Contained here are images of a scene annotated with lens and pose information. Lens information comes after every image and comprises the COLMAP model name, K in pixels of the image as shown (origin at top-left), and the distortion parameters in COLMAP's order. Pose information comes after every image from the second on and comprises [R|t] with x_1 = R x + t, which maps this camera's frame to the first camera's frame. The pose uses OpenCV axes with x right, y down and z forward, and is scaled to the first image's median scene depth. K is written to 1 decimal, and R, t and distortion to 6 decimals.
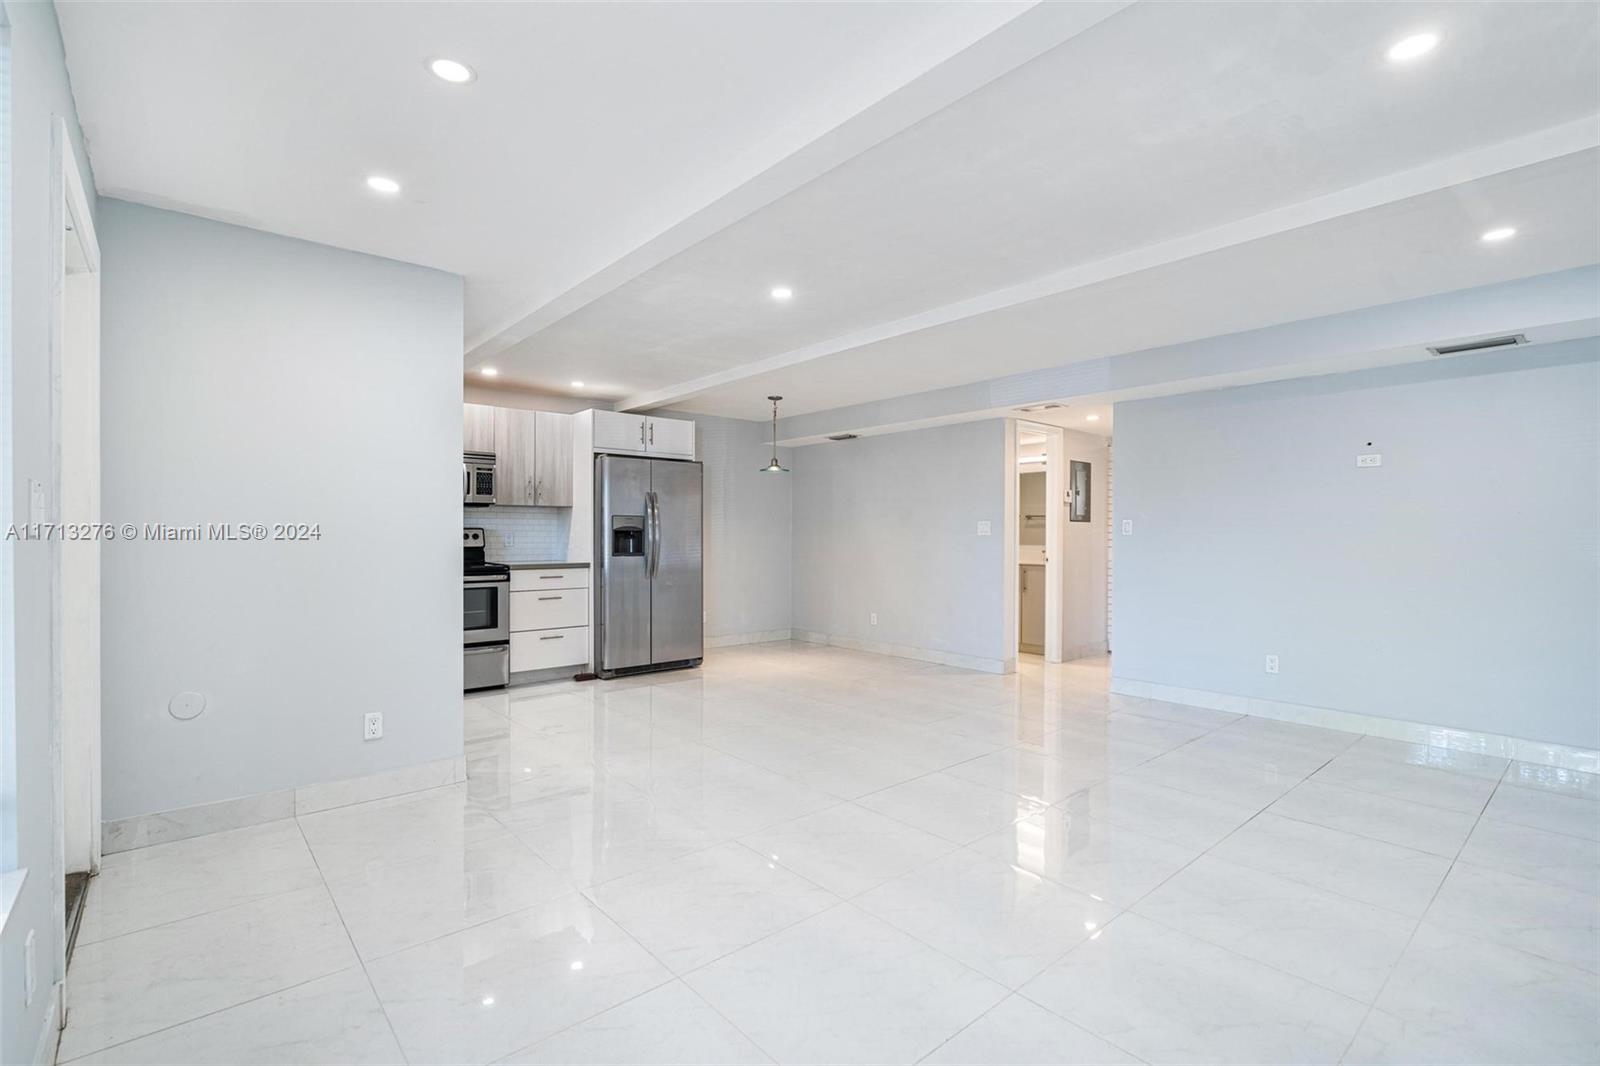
lens RADIAL K [[730.8, 0, 792.1], [0, 730.8, 537.5], [0, 0, 1]] dist [-0.003385, 0.001877]
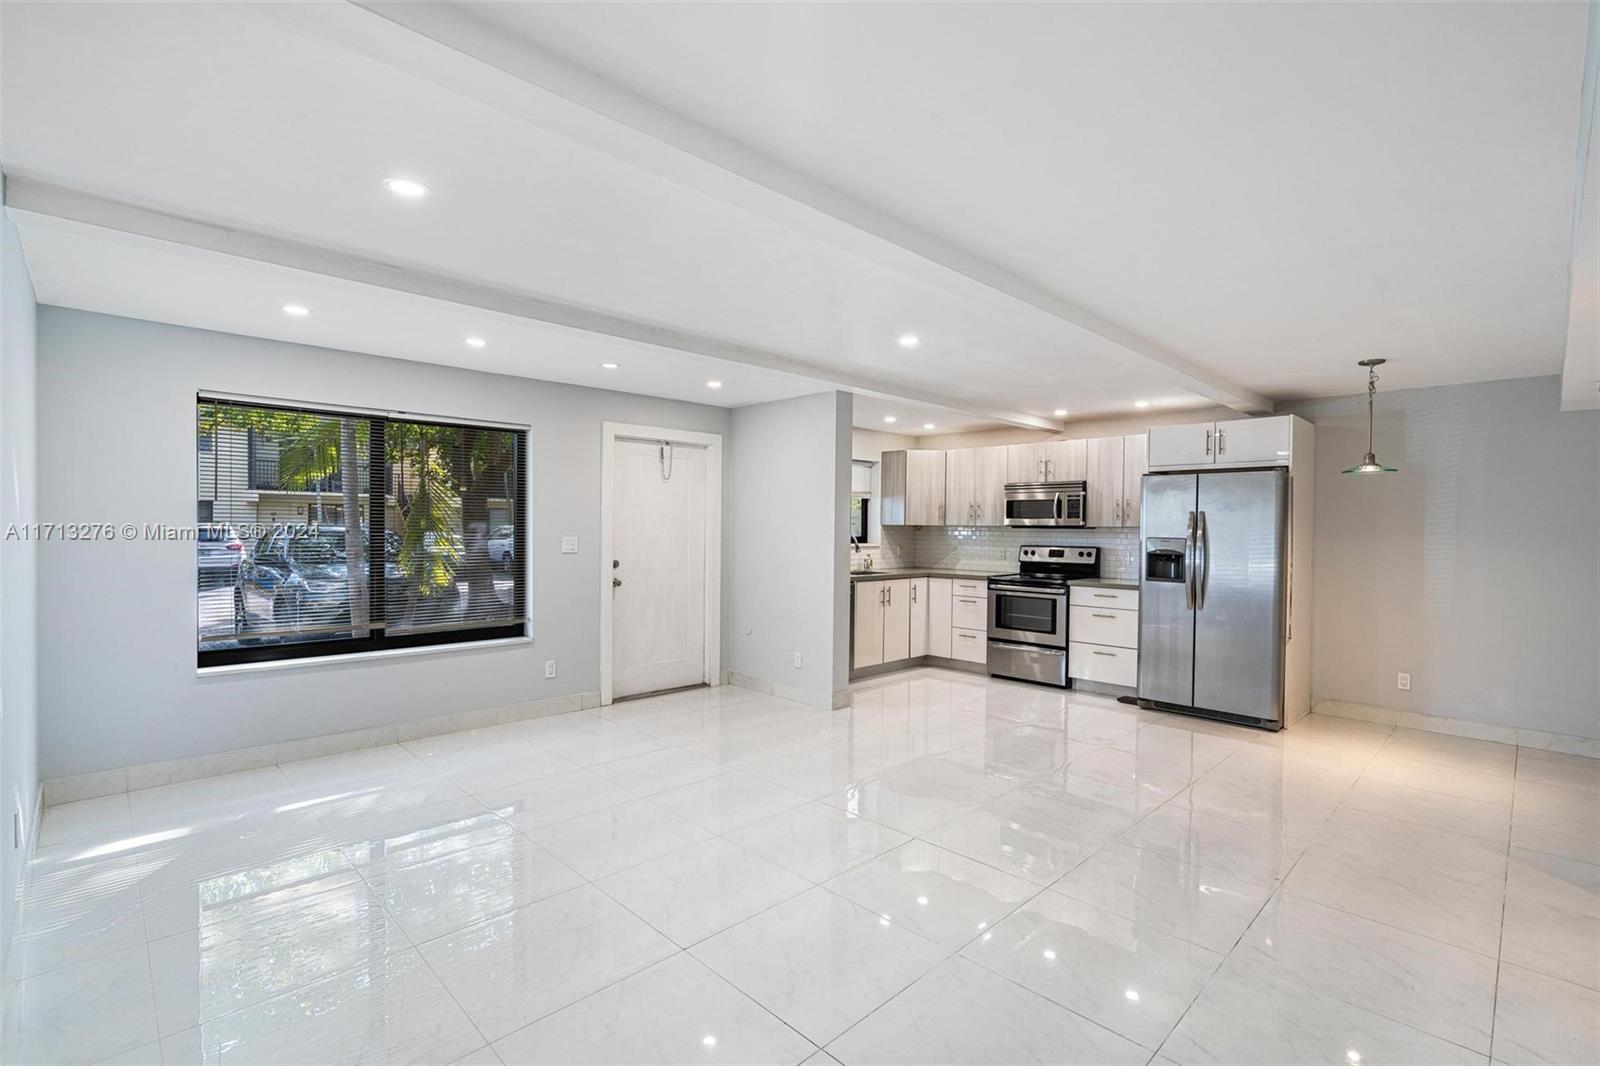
lens RADIAL K [[730.8, 0, 795.5], [0, 730.8, 539.9], [0, 0, 1]] dist [-0.003385, 0.001877]
pose [[0.067069, 0.015033, -0.997635, 0.674832], [-0.014784, 0.999792, 0.014071, -0.033863], [0.997639, 0.013805, 0.067277, 0.481675]]
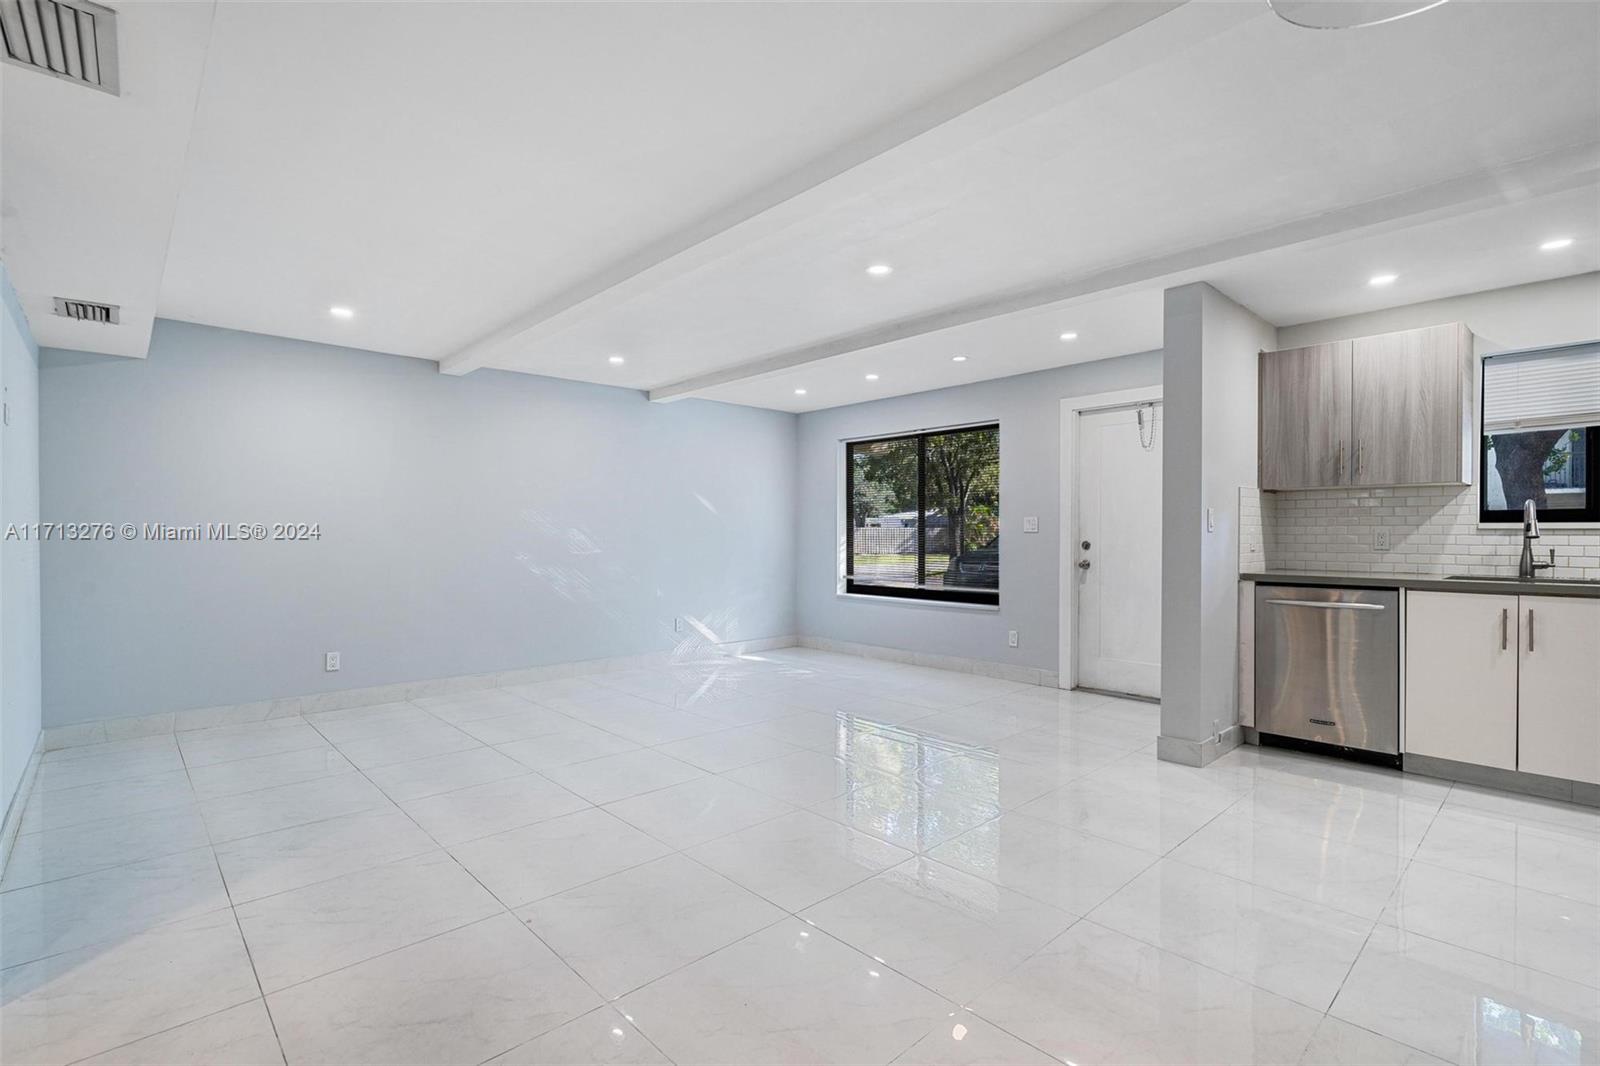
lens RADIAL K [[730.8, 0, 799.9], [0, 730.8, 540.7], [0, 0, 1]] dist [-0.003385, 0.001877]
pose [[-0.998766, -0.001854, -0.049633, 0.080257], [-0.002601, 0.999884, 0.014999, -0.002375], [0.049600, 0.015110, -0.998655, 1.230829]]
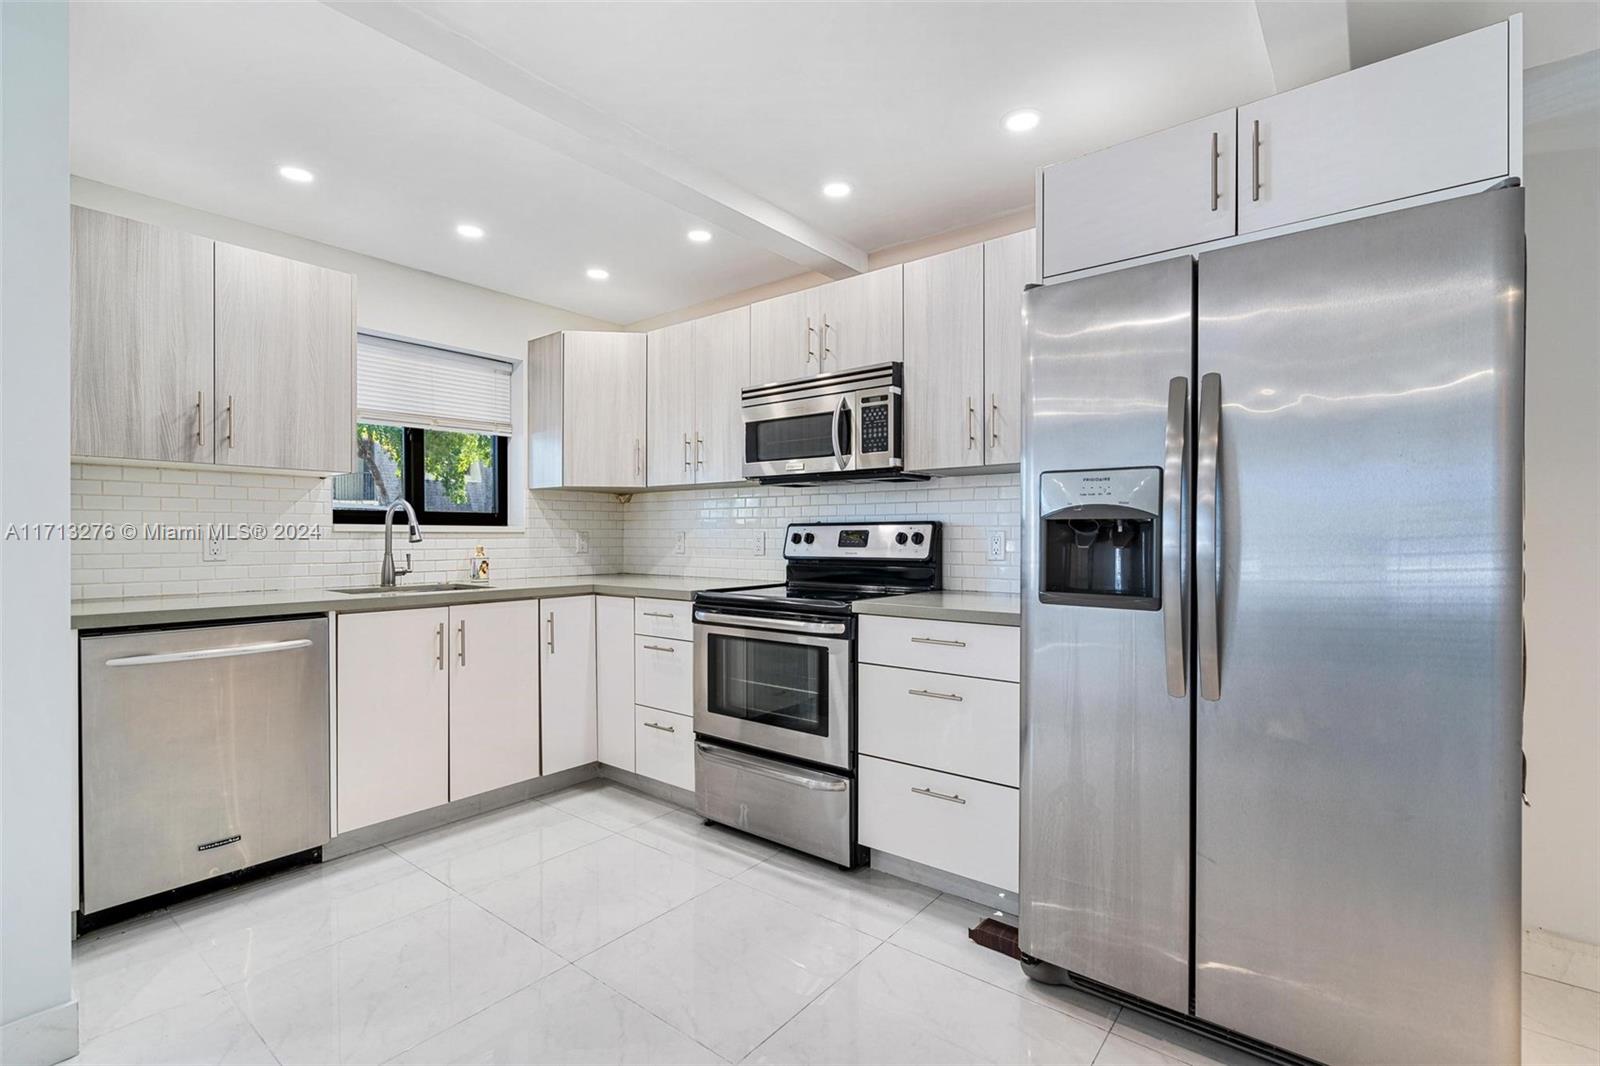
lens RADIAL K [[730.8, 0, 803.7], [0, 730.8, 539.9], [0, 0, 1]] dist [-0.003385, 0.001877]
pose [[0.198334, 0.003535, -0.980128, 0.040536], [-0.004296, 0.999987, 0.002737, -0.001422], [0.980125, 0.003668, 0.198347, 0.842528]]
